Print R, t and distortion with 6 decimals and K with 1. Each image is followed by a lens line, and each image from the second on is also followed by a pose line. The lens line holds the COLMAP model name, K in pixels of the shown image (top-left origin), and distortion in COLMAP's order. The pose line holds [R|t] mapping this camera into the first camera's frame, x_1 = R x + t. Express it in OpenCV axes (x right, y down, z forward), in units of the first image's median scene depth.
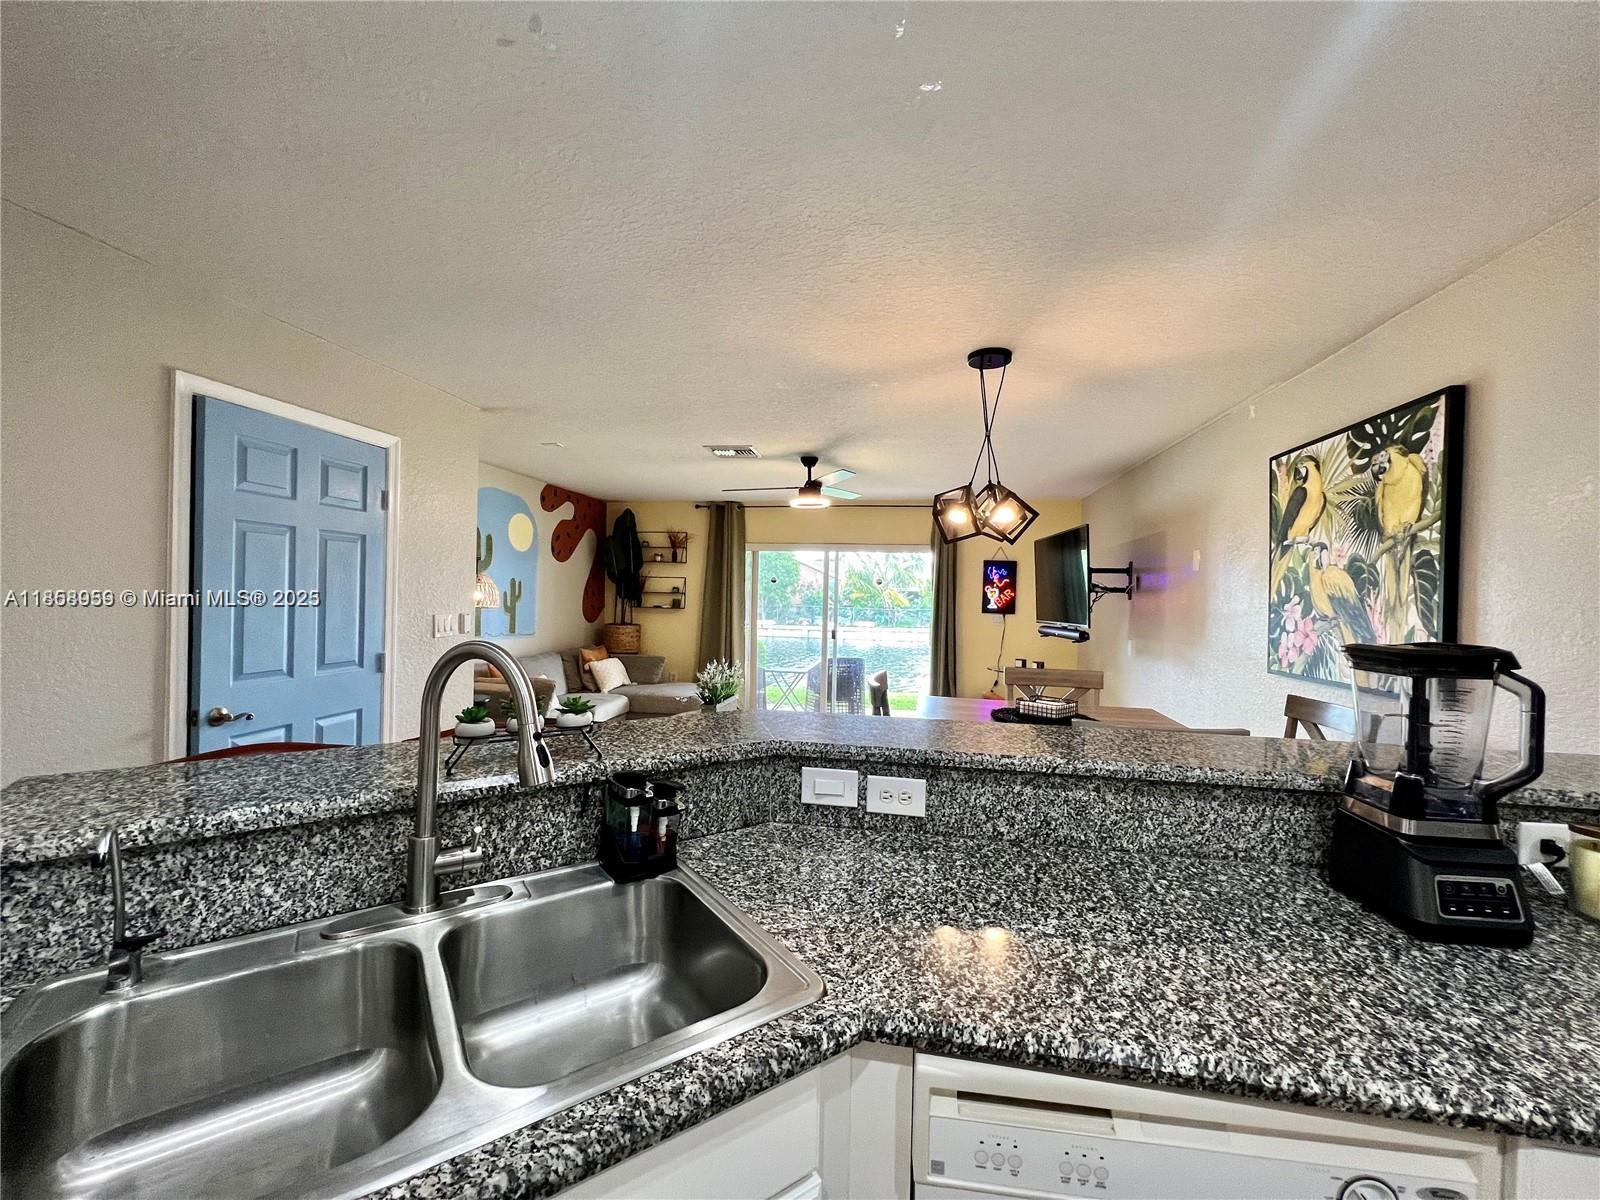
lens RADIAL K [[638.2, 0, 799.5], [0, 638.2, 598.4], [0, 0, 1]] dist [-0.001238, 0.000257]
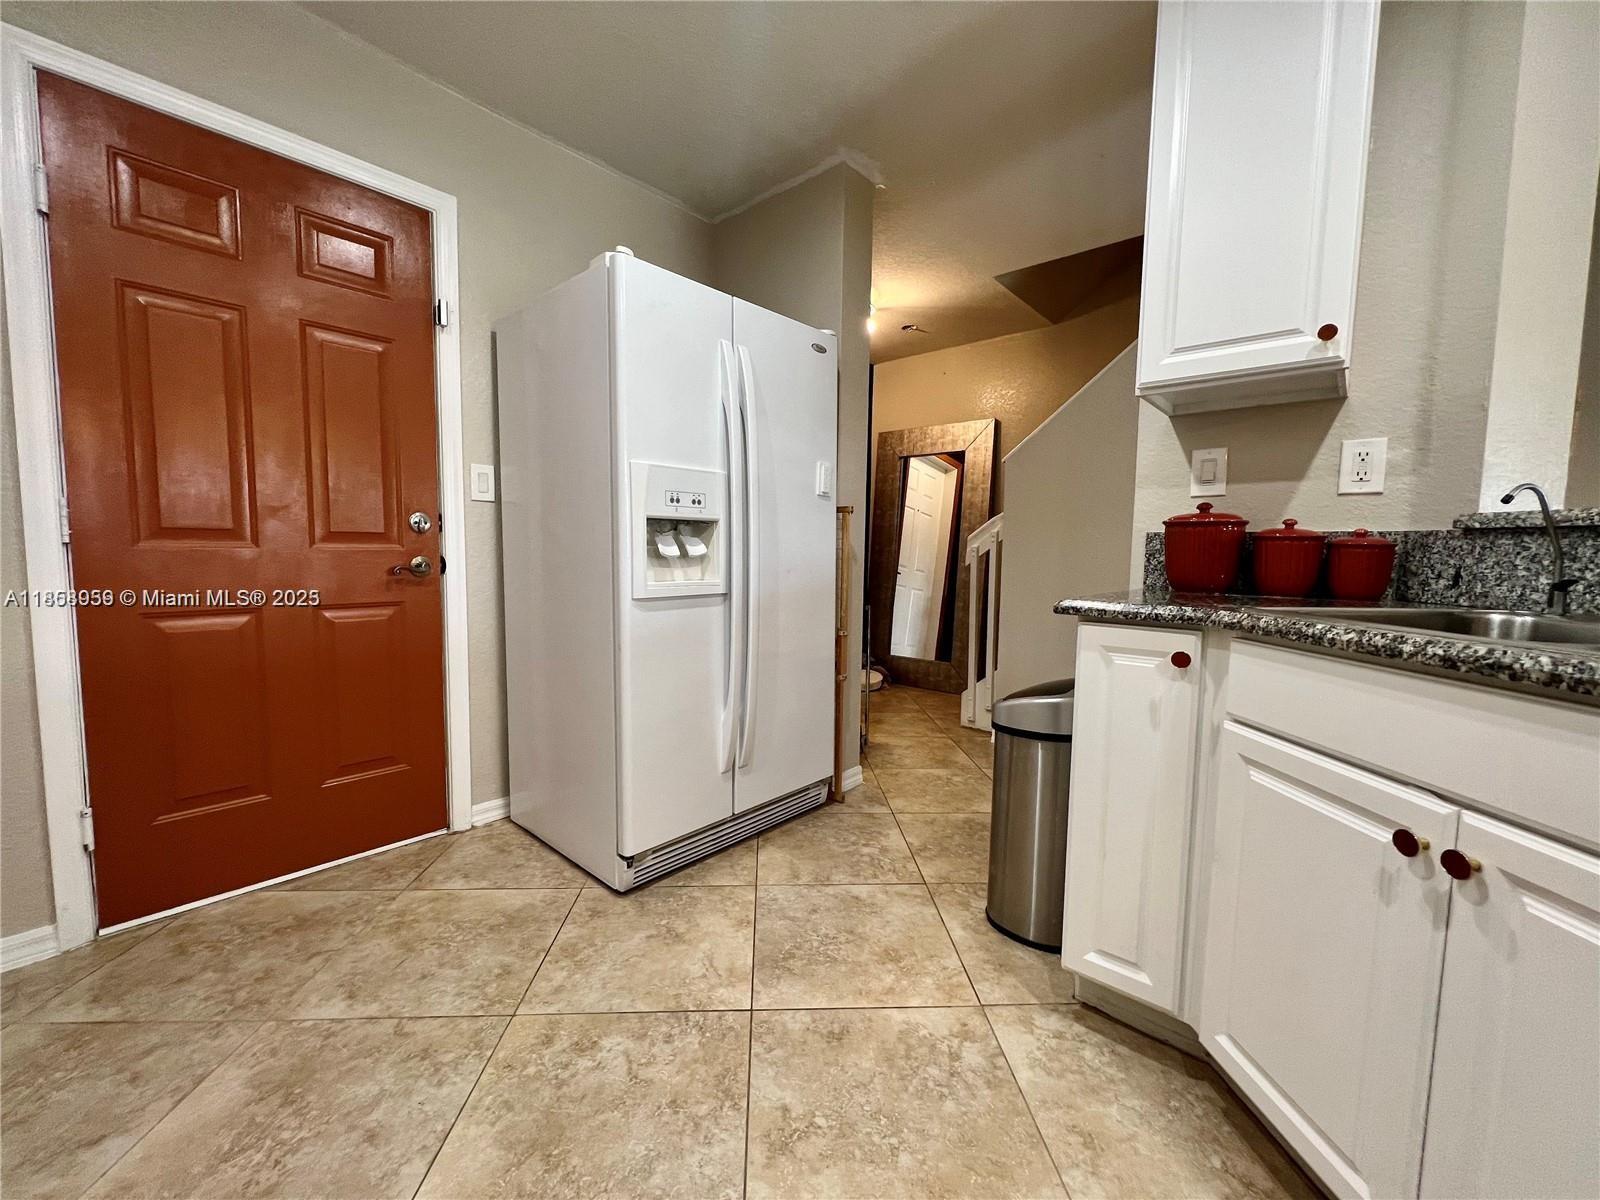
lens RADIAL K [[638.2, 0, 797.2], [0, 638.2, 596.3], [0, 0, 1]] dist [-0.001238, 0.000257]
pose [[-0.524758, 0.032480, -0.850632, 0.309460], [-0.032682, 0.997766, 0.058259, 0.180704], [0.850624, 0.058372, -0.522524, 0.115241]]
